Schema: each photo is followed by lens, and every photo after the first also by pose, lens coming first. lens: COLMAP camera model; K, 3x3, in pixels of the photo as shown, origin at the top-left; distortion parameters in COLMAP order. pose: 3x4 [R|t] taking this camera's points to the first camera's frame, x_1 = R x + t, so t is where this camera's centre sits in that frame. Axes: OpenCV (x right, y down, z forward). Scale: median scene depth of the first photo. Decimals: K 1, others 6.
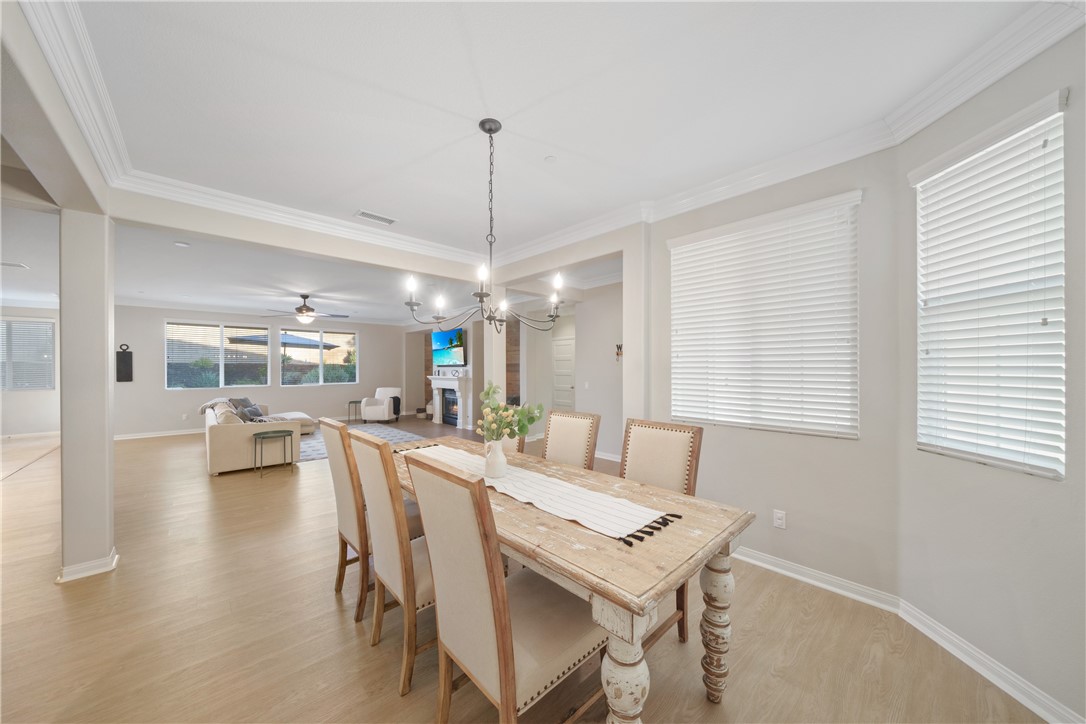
lens RADIAL K [[369.4, 0, 537.5], [0, 369.4, 365.1], [0, 0, 1]] dist [-0.008023, -0.000069]
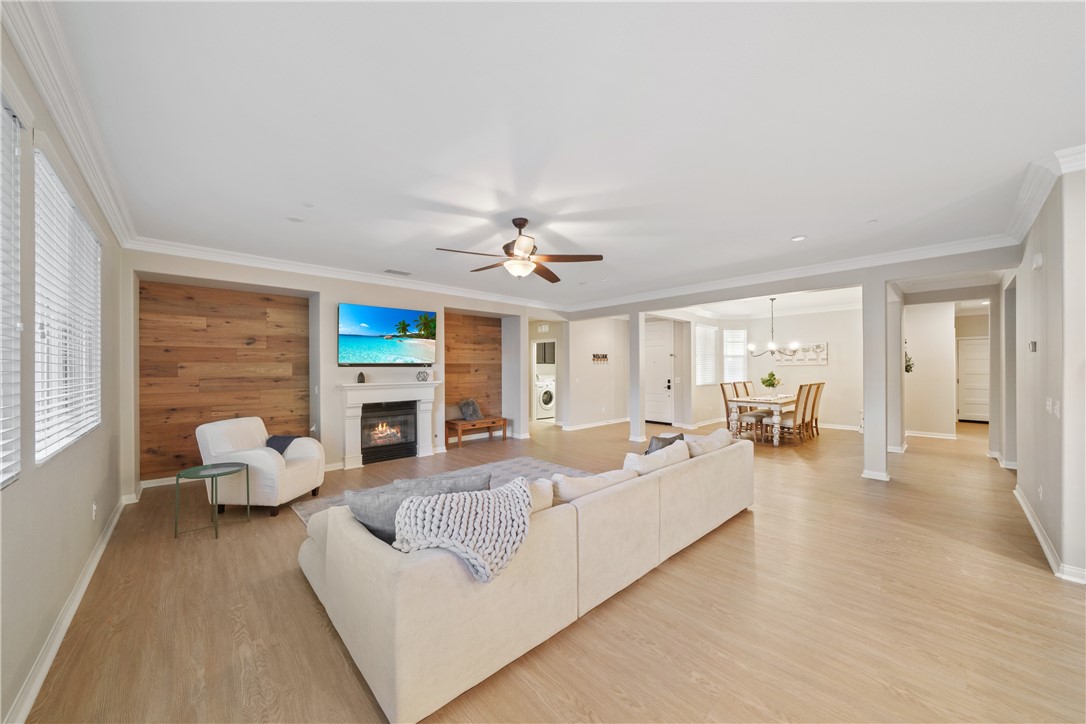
lens RADIAL K [[383.2, 0, 542.0], [0, 383.2, 368.0], [0, 0, 1]] dist [-0.005678, -0.000084]
pose [[-0.004593, 0.004372, 0.999980, -0.936463], [-0.003224, 0.999985, -0.004387, 0.009155], [-0.999984, -0.003245, -0.004579, 0.793435]]
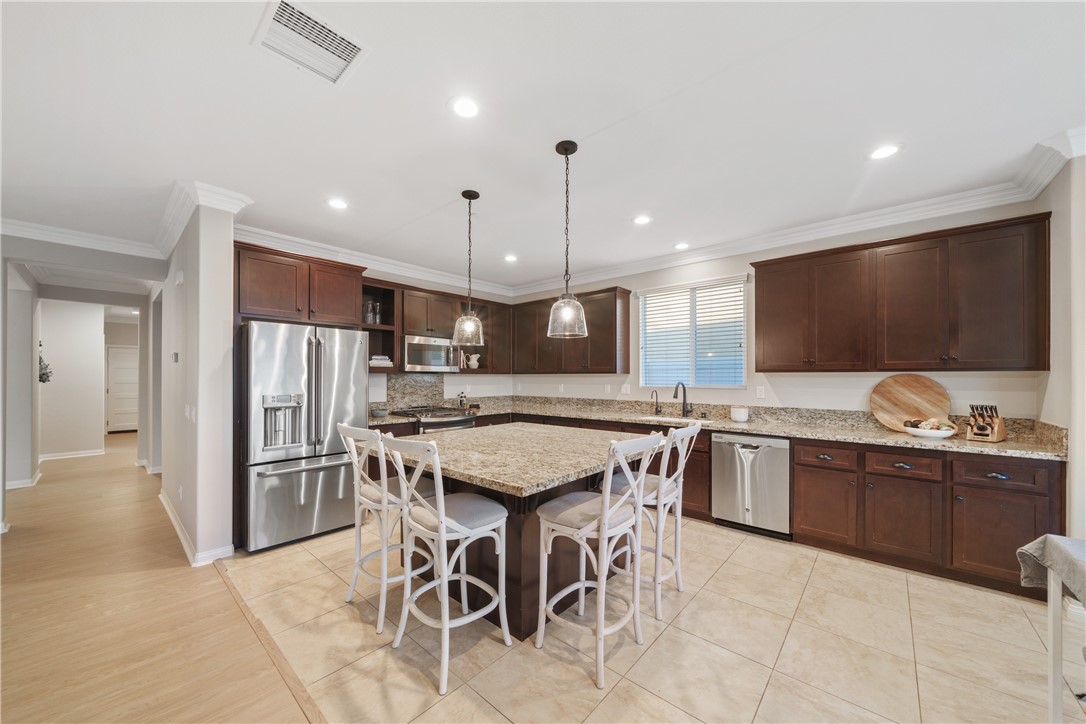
lens RADIAL K [[392.8, 0, 540.3], [0, 392.8, 376.0], [0, 0, 1]] dist [-0.003796, -0.000023]
pose [[-0.995225, 0.001291, -0.097604, -0.905605], [0.002073, 0.999967, -0.007909, 0.008360], [0.097590, -0.008074, -0.995194, 0.753546]]
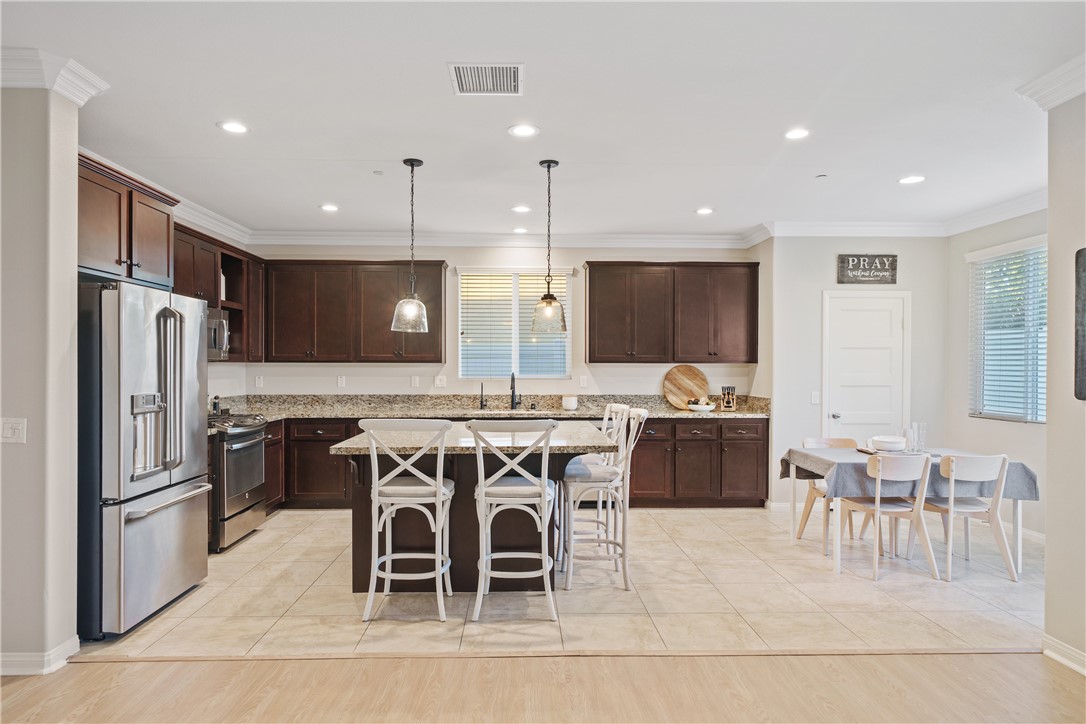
lens RADIAL K [[661.2, 0, 536.9], [0, 661.2, 369.2], [0, 0, 1]] dist [0.004915, 0.001431]
pose [[-0.657888, 0.004109, -0.753105, -0.548487], [0.004202, 0.999990, 0.001785, 0.007404], [0.753104, -0.001990, -0.657898, 0.818578]]
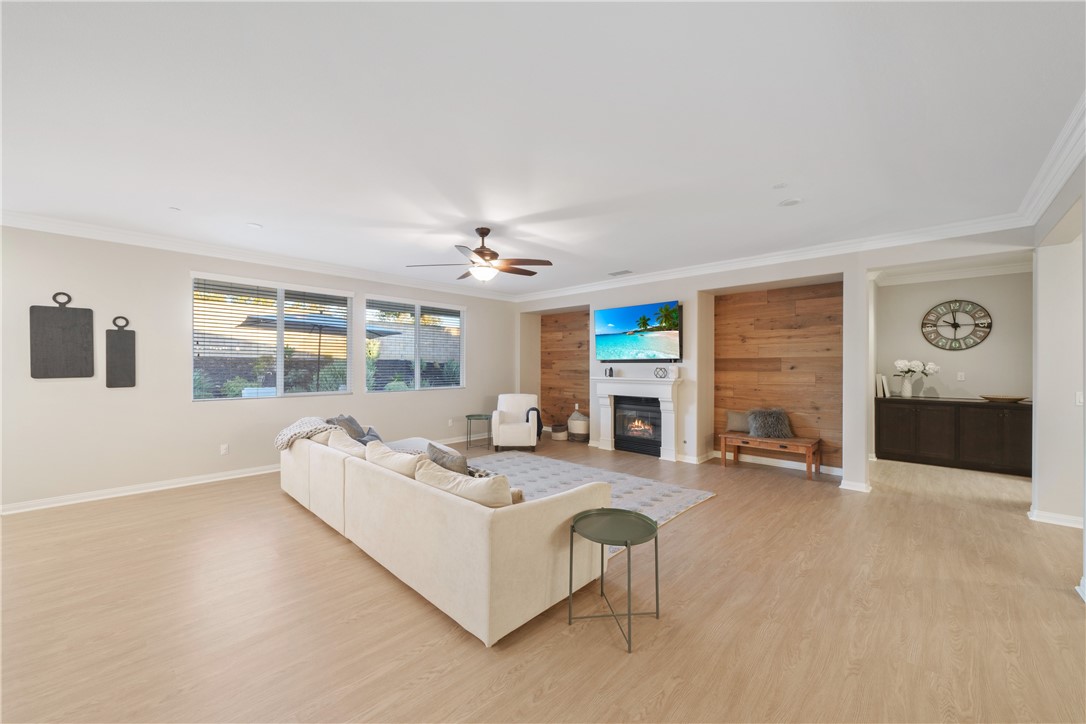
lens RADIAL K [[410.3, 0, 538.5], [0, 410.3, 366.8], [0, 0, 1]] dist [-0.004545, -0.000135]
pose [[0.998142, 0.004151, 0.060787, -0.479098], [-0.004845, 0.999925, 0.011277, 0.005062], [-0.060736, -0.011551, 0.998087, 0.317677]]
